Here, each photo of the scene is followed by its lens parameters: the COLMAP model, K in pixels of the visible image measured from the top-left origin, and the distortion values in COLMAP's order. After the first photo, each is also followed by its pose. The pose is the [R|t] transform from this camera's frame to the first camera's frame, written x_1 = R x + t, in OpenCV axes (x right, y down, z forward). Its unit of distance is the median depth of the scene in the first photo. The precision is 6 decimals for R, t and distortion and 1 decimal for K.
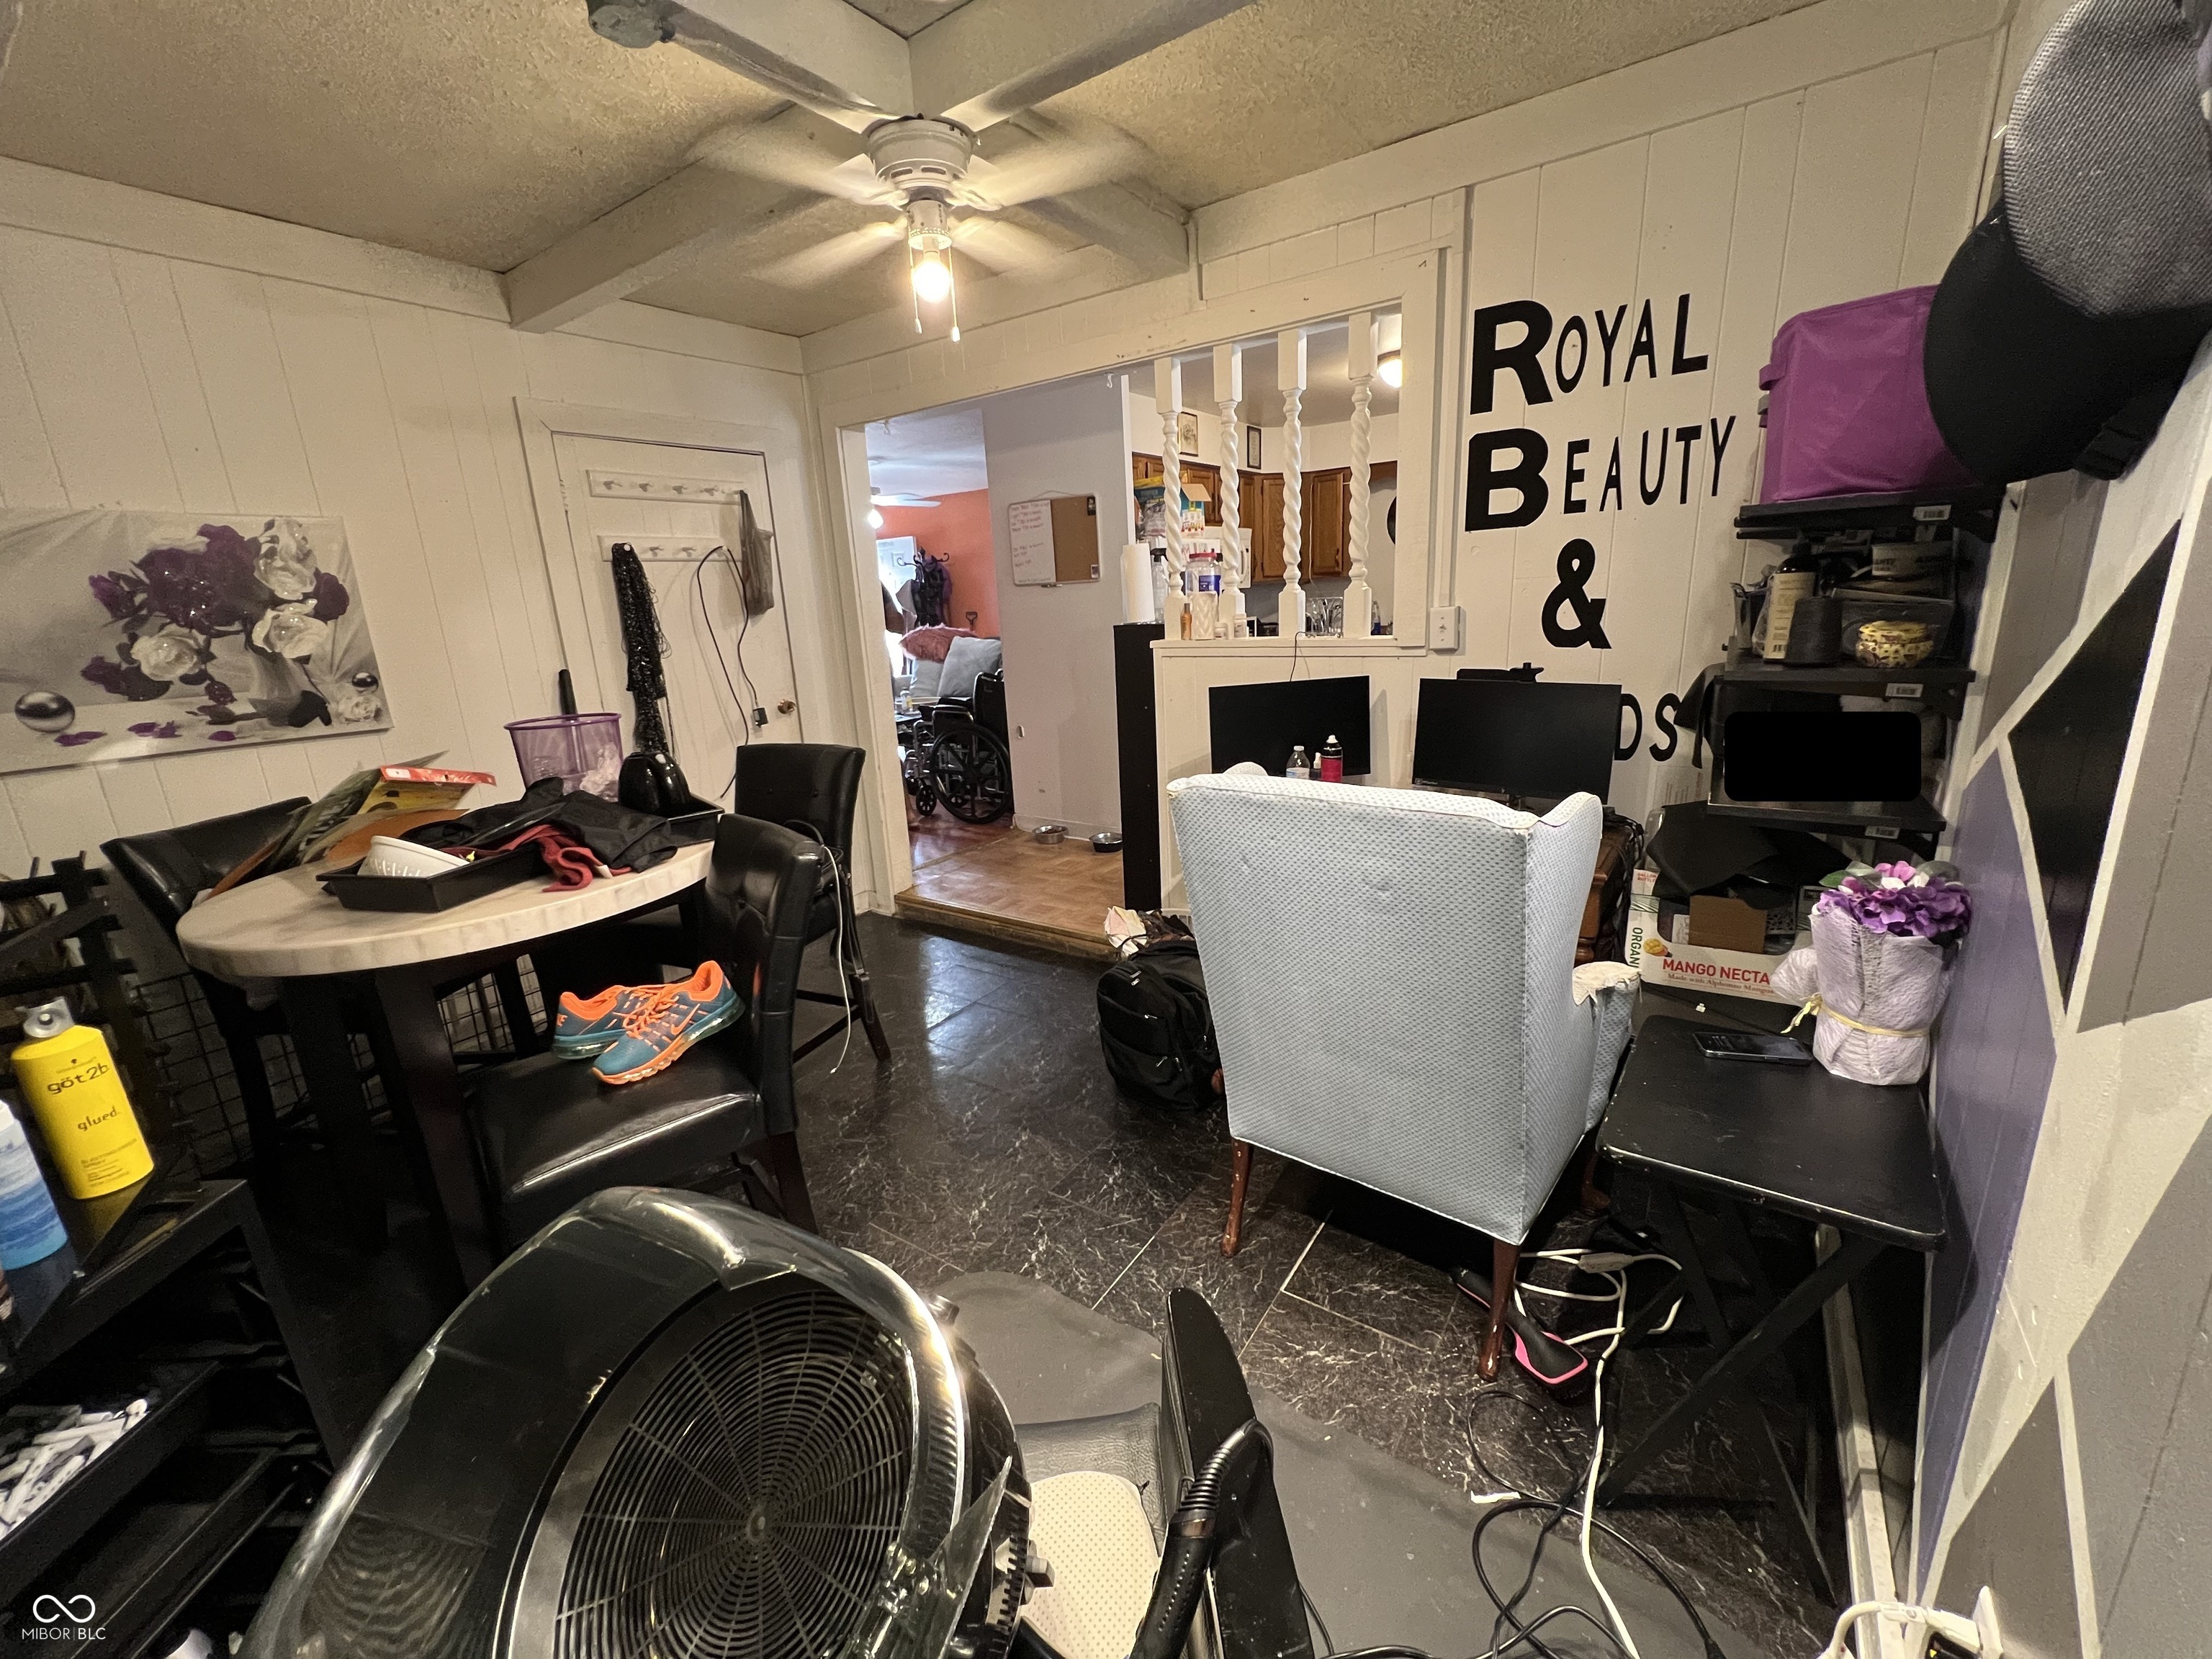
lens RADIAL K [[880.6, 0, 1099.5], [0, 880.6, 836.2], [0, 0, 1]] dist [0.000373, 0.000006]
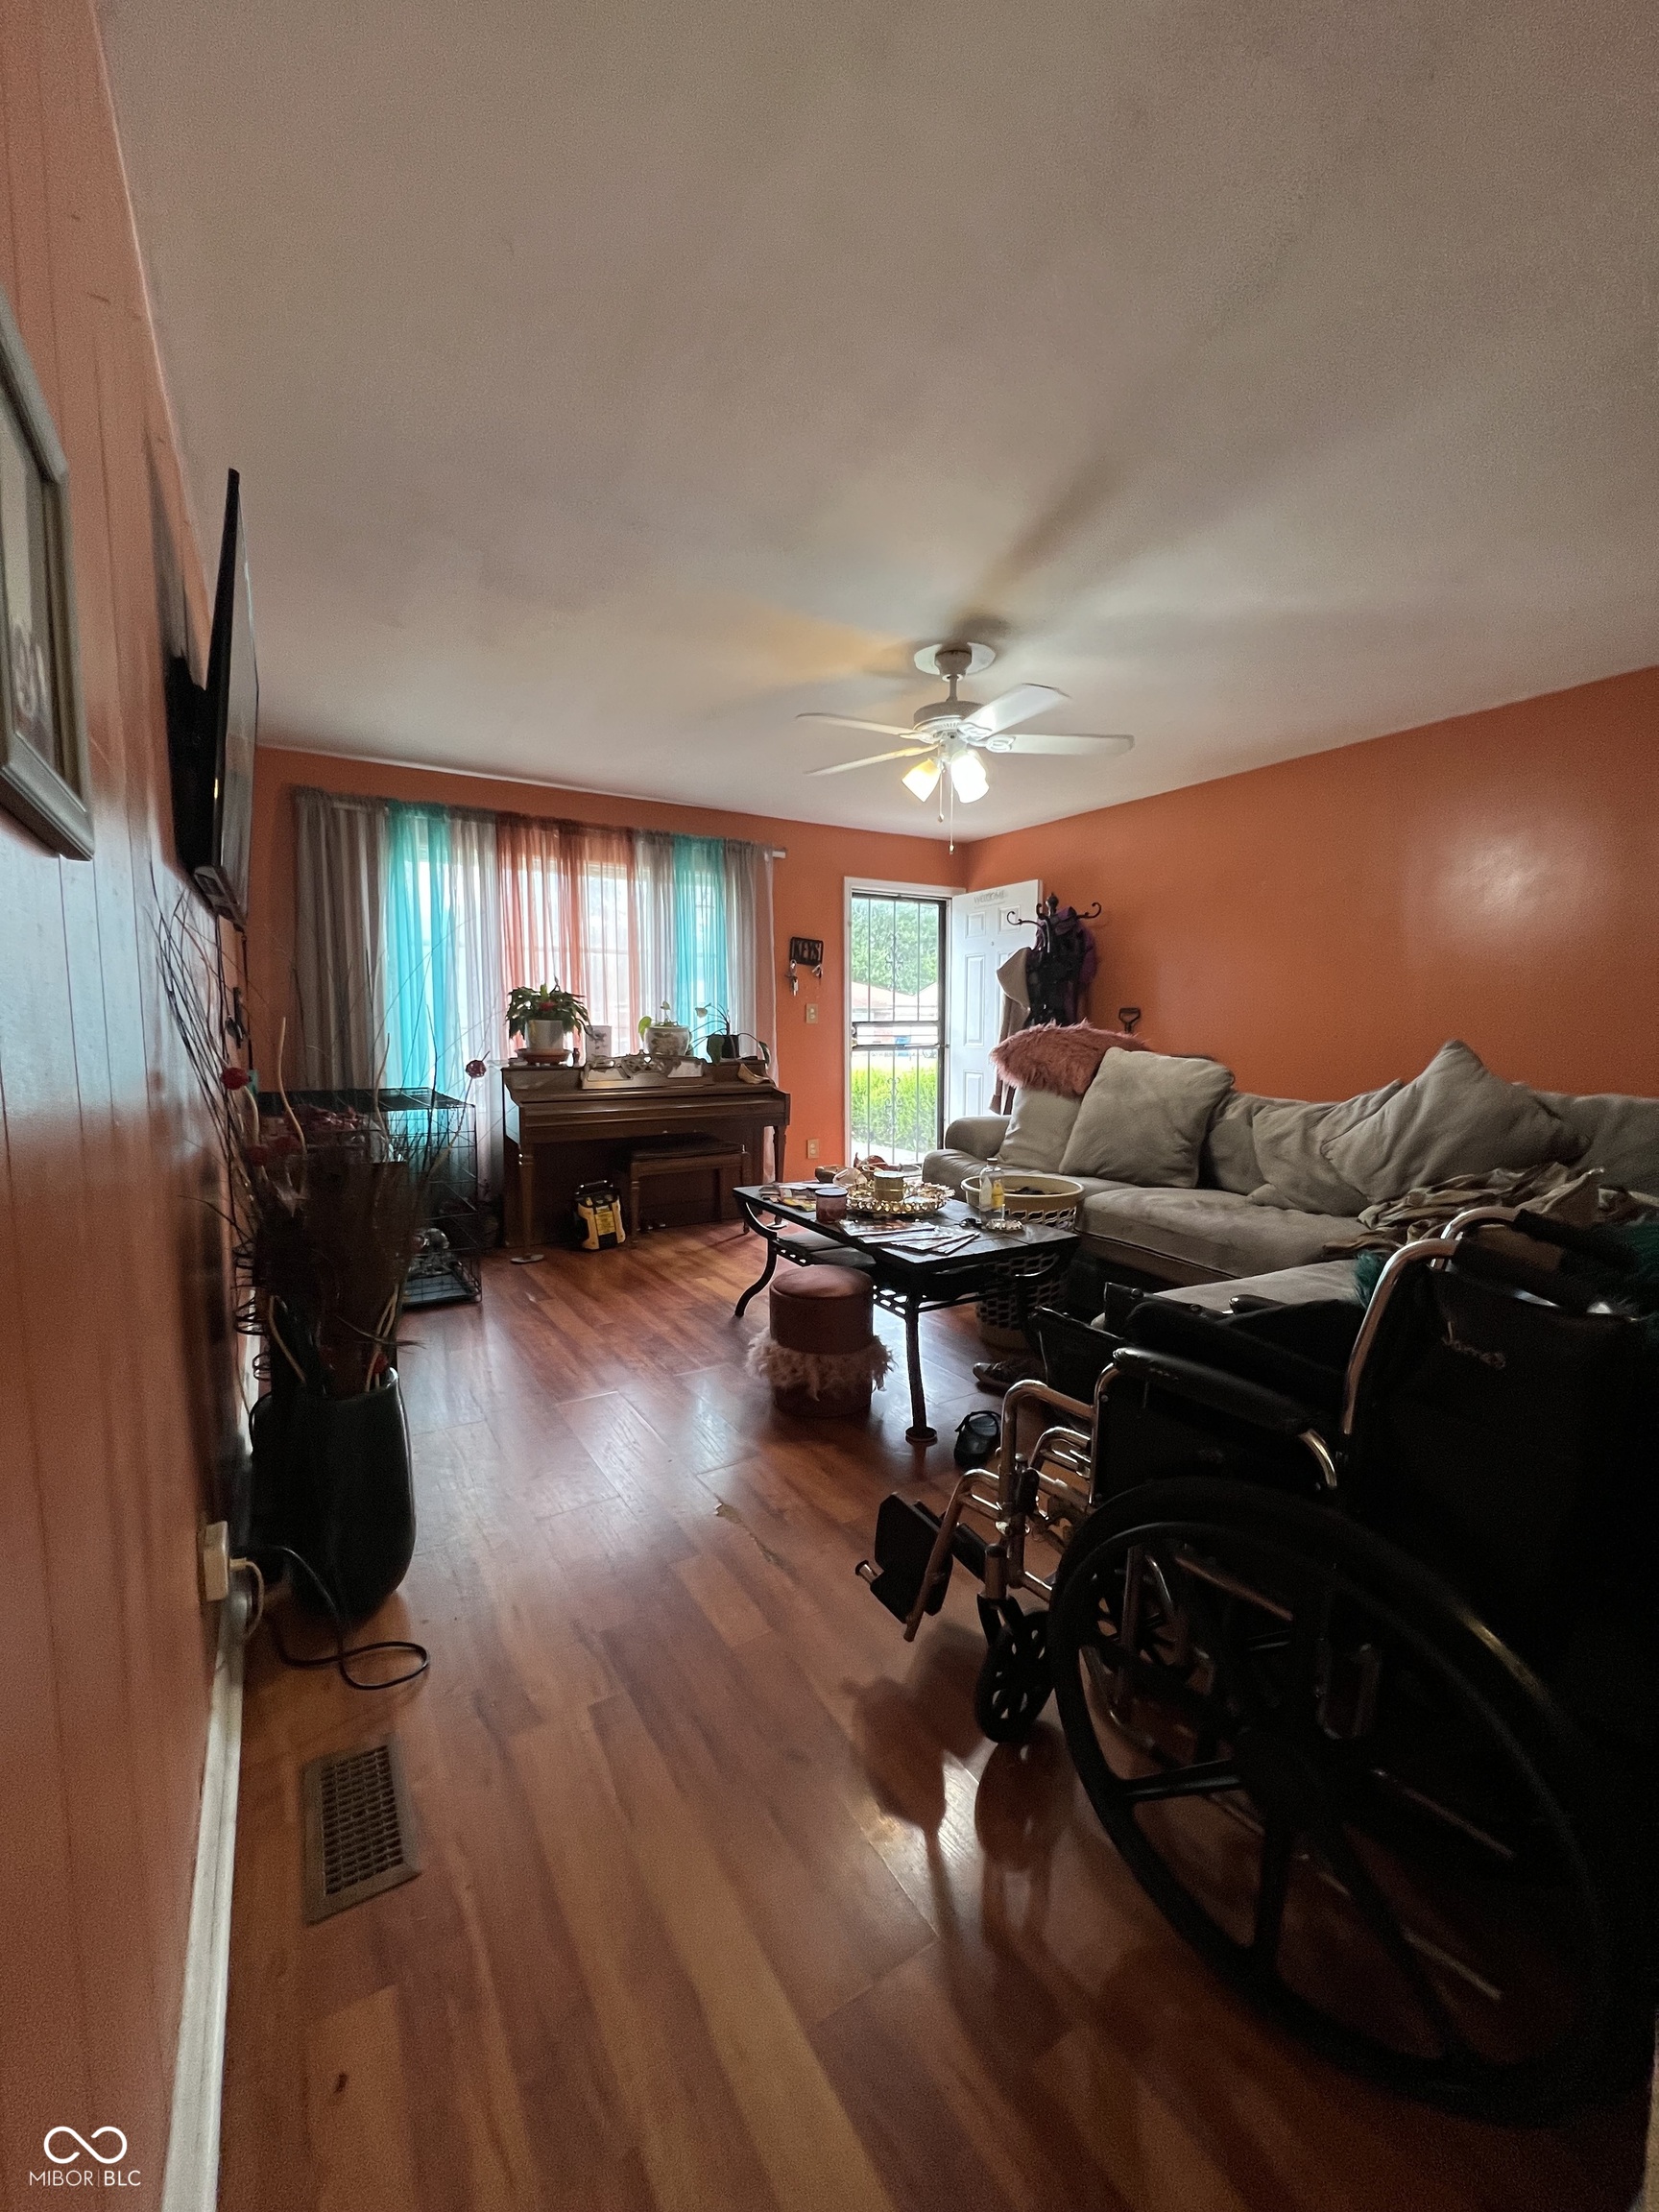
lens RADIAL K [[889.8, 0, 825.3], [0, 889.8, 1101.7], [0, 0, 1]] dist [0.000101, 0.000000]
pose [[0.914453, 0.073189, -0.398019, -0.108489], [-0.136324, 0.981739, -0.132679, -0.110143], [0.381040, 0.175588, 0.907732, 0.496535]]
